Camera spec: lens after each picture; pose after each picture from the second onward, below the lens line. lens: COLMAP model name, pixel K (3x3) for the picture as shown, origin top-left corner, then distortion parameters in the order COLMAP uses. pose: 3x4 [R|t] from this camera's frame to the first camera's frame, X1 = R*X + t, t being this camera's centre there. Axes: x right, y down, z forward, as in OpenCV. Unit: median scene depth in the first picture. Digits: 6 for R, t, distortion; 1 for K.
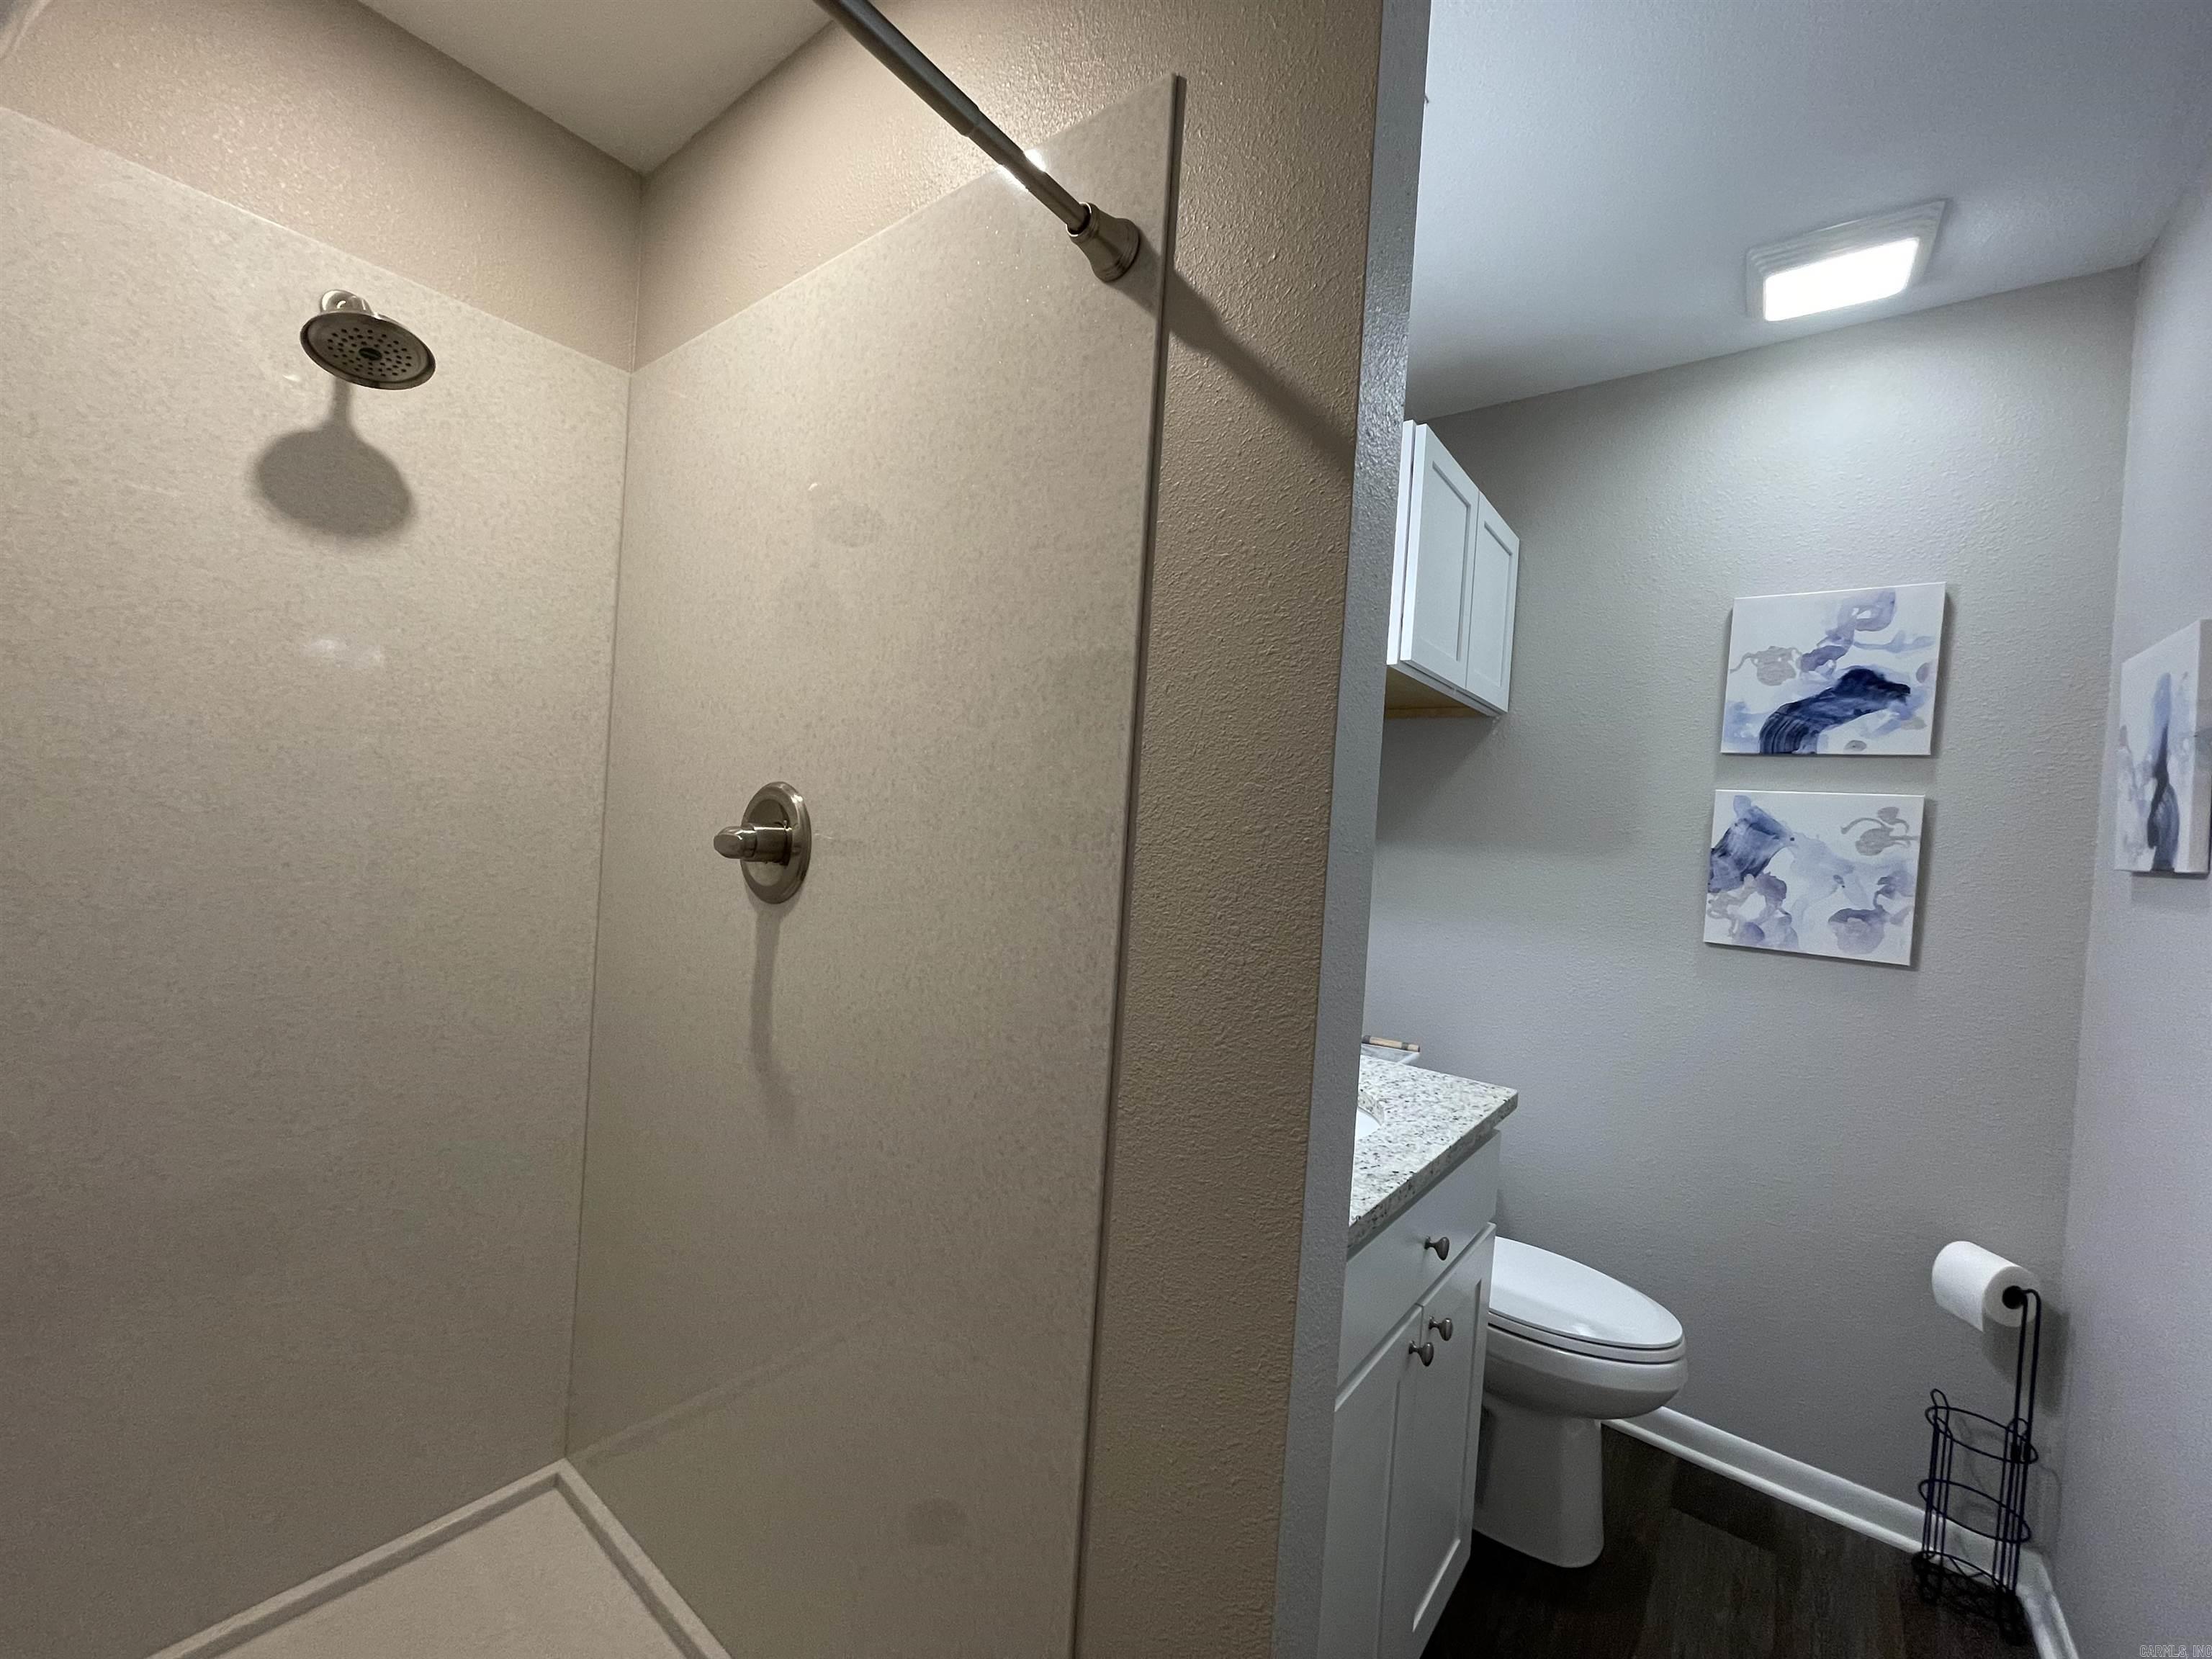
lens RADIAL K [[894.2, 0, 1091.9], [0, 894.2, 825.1], [0, 0, 1]] dist [-0.010412, 0.004008]
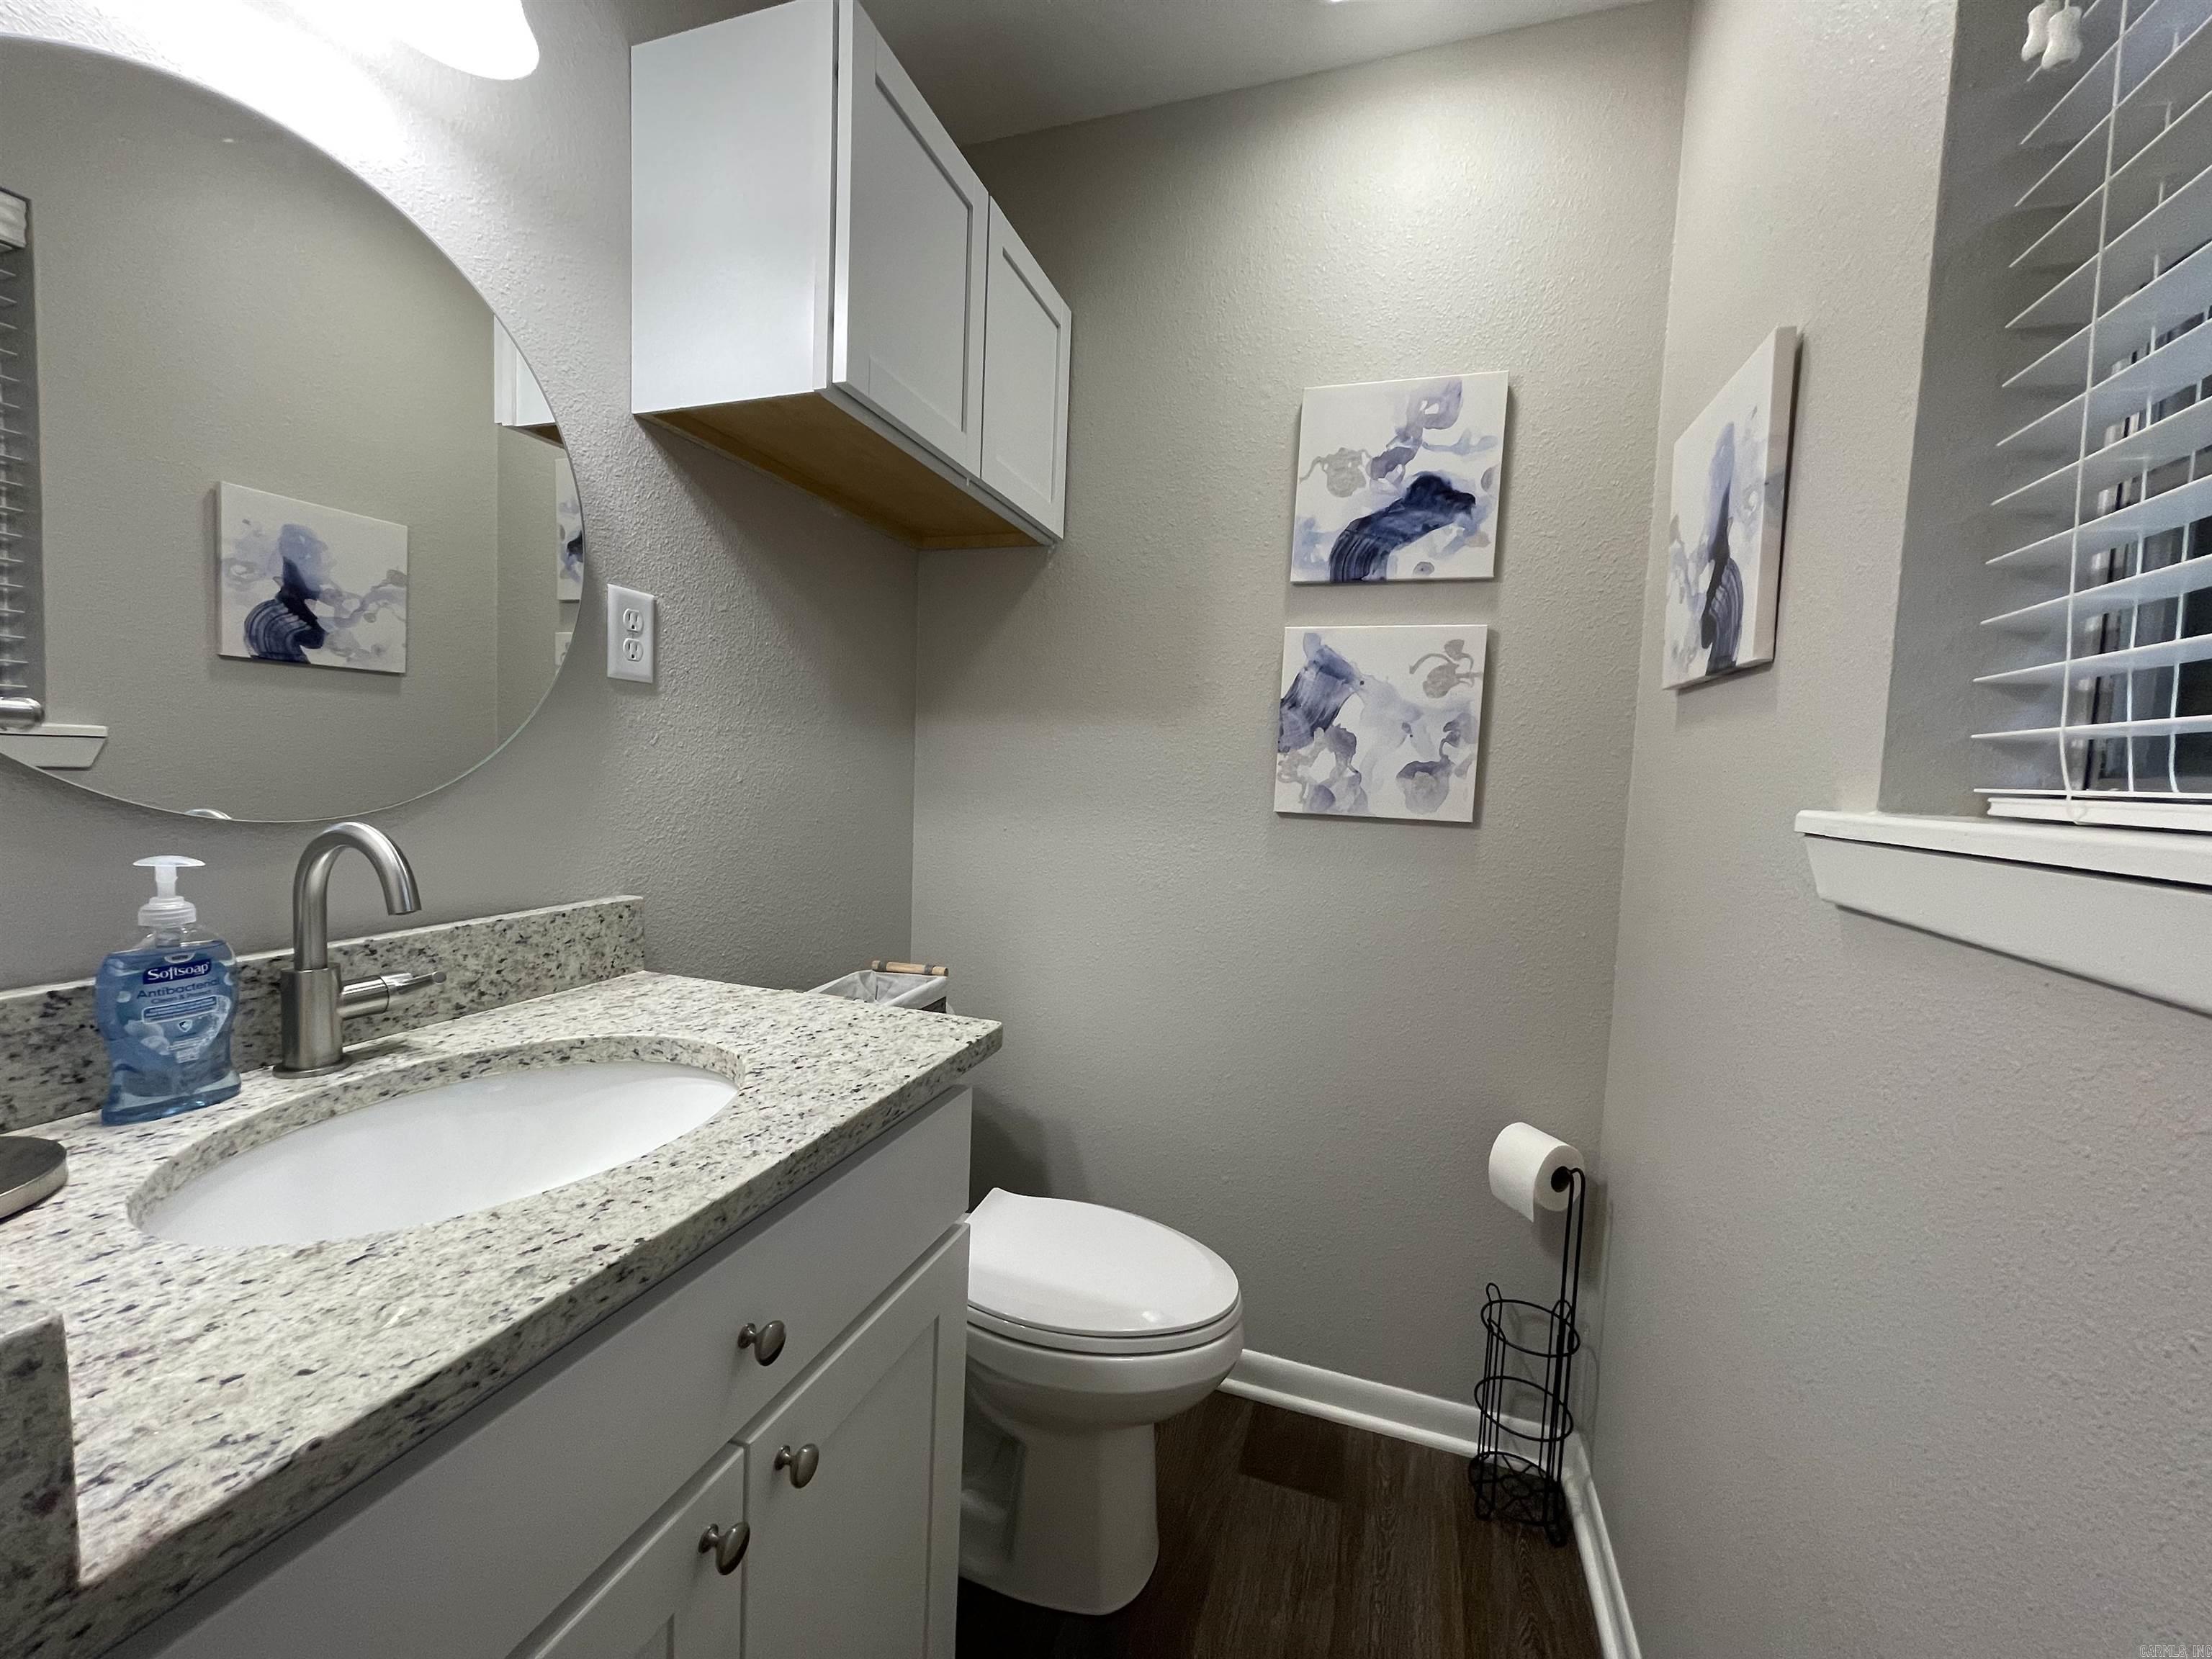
lens RADIAL K [[893.2, 0, 1094.9], [0, 893.2, 829.9], [0, 0, 1]] dist [-0.003682, 0.000770]
pose [[0.943125, -0.053470, 0.328111, 0.277422], [0.026726, 0.995981, 0.085485, 0.079596], [-0.331364, -0.071854, 0.940763, 0.292050]]
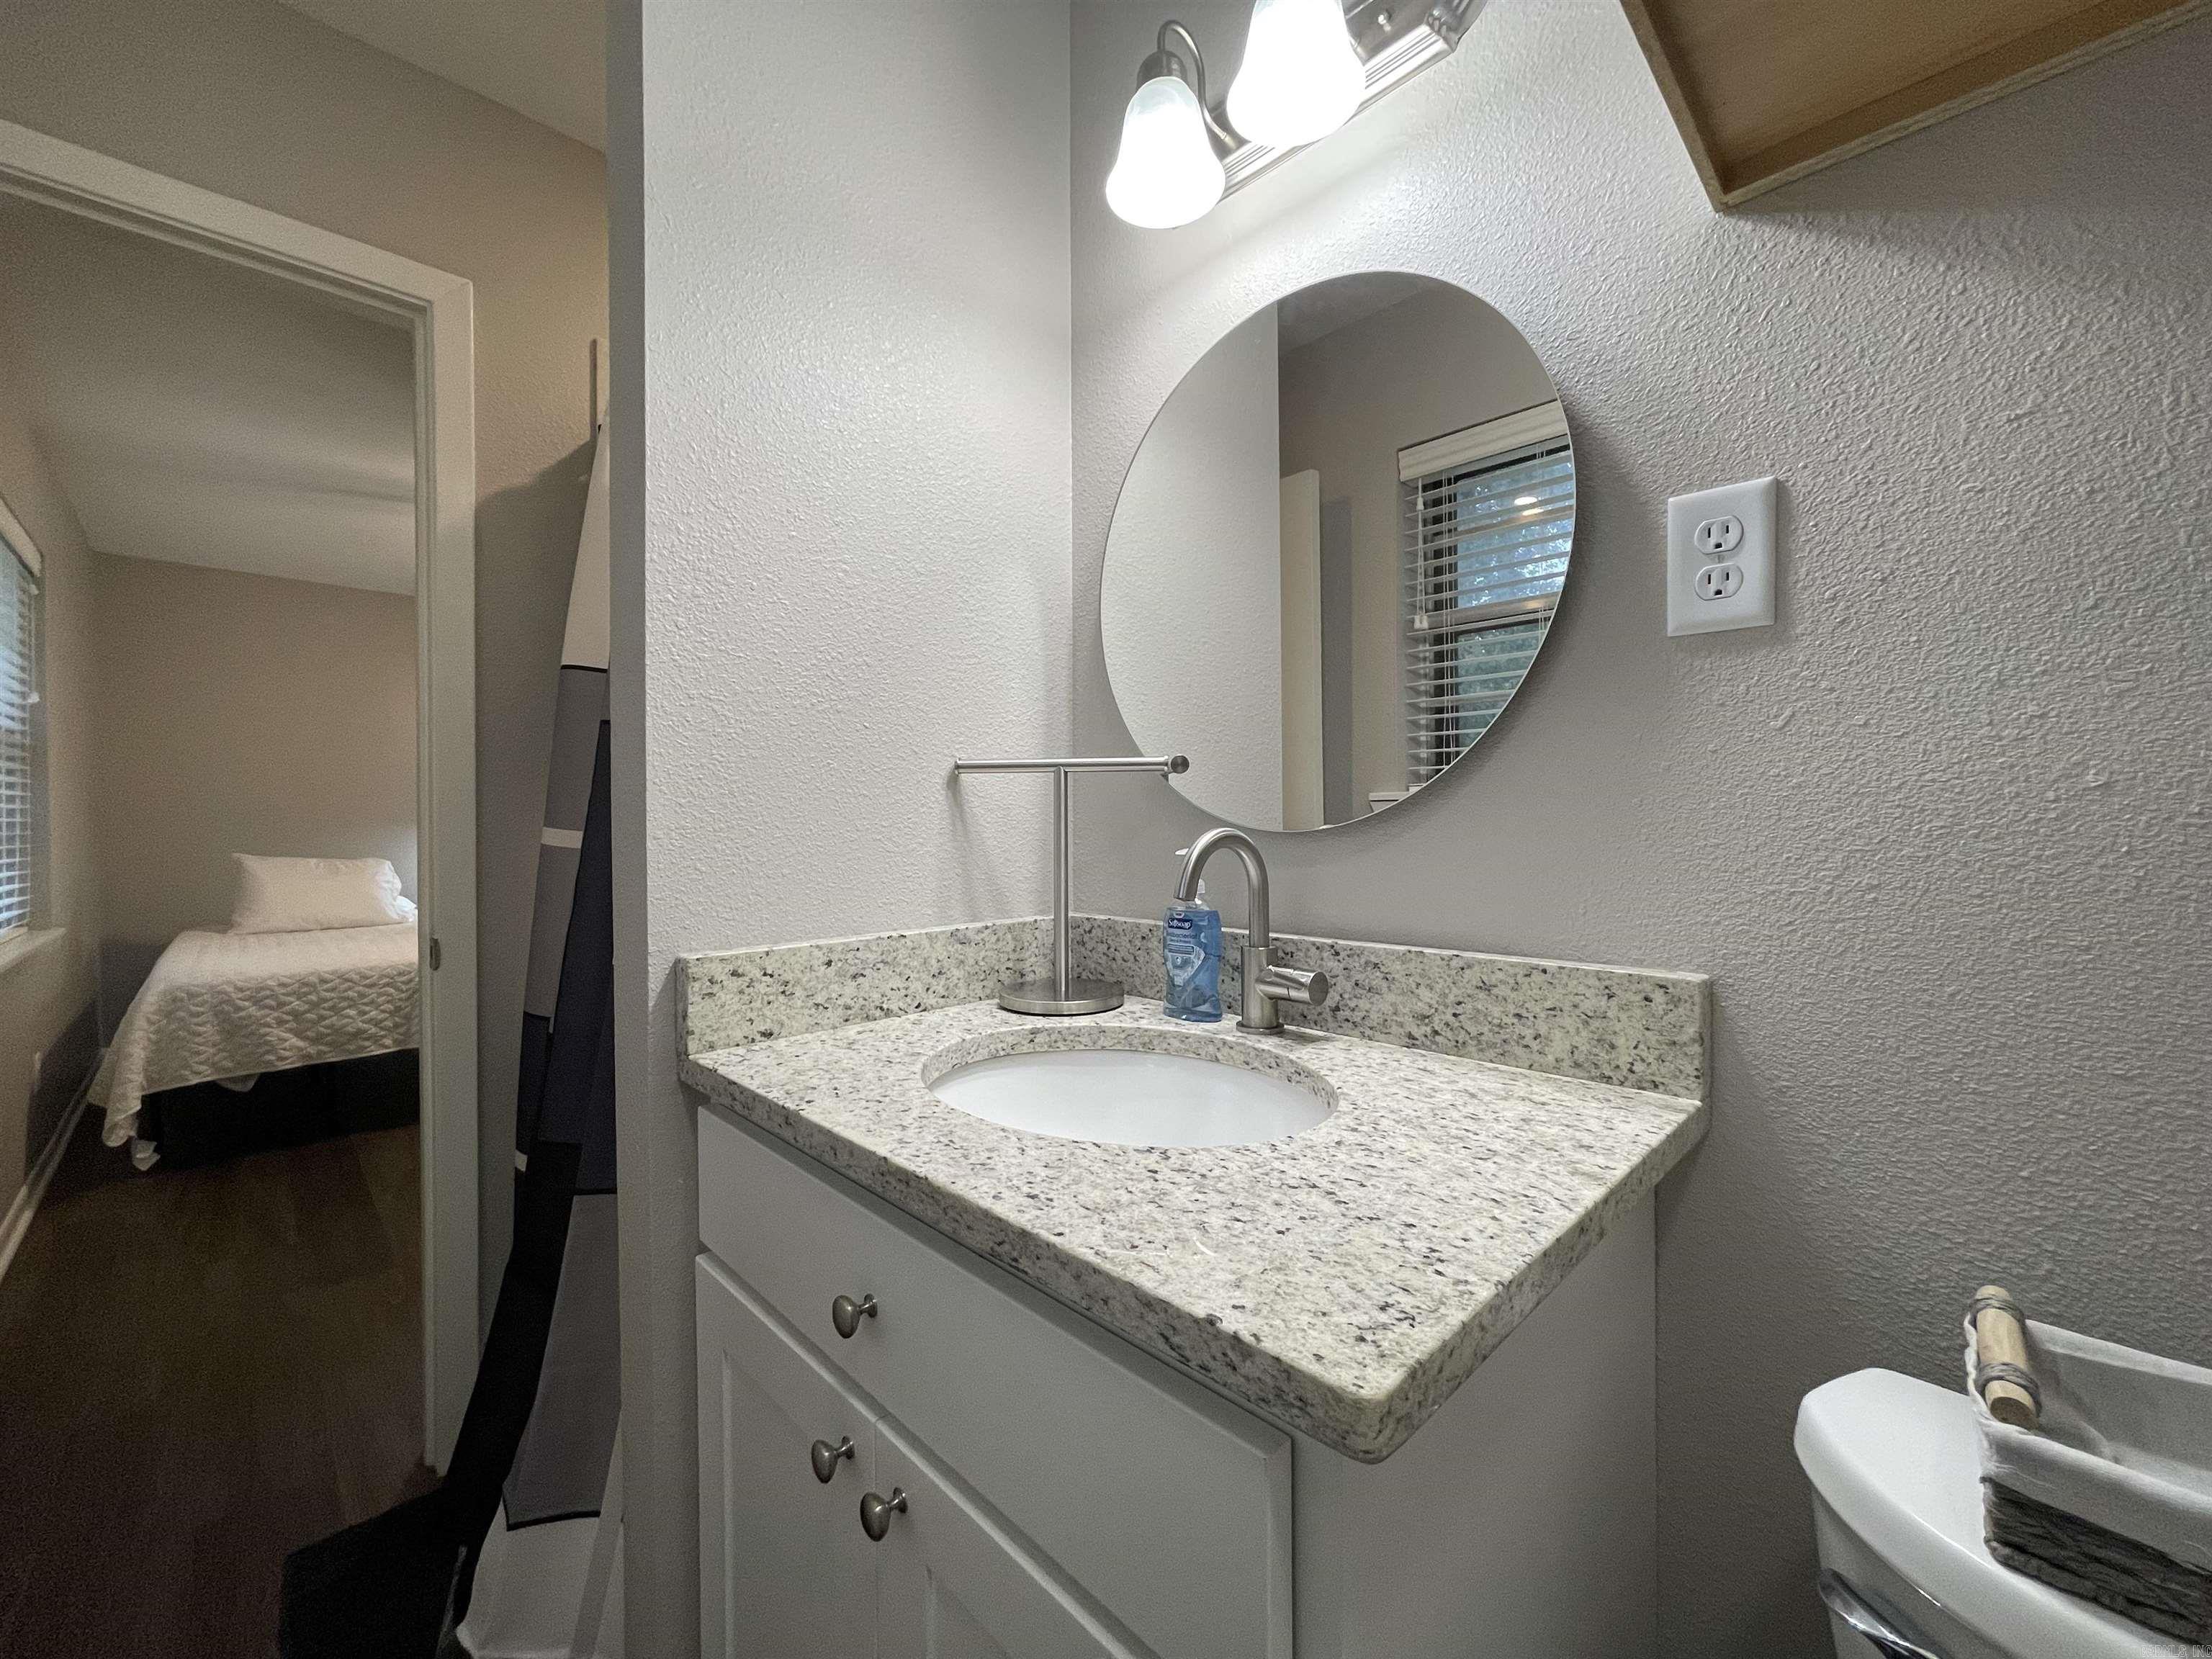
lens RADIAL K [[893.2, 0, 1094.9], [0, 893.2, 829.9], [0, 0, 1]] dist [-0.003682, 0.000770]
pose [[-0.128512, -0.052936, -0.990294, 0.620009], [-0.009819, 0.998593, -0.052105, 0.133282], [0.991659, 0.003028, -0.128851, 0.808859]]
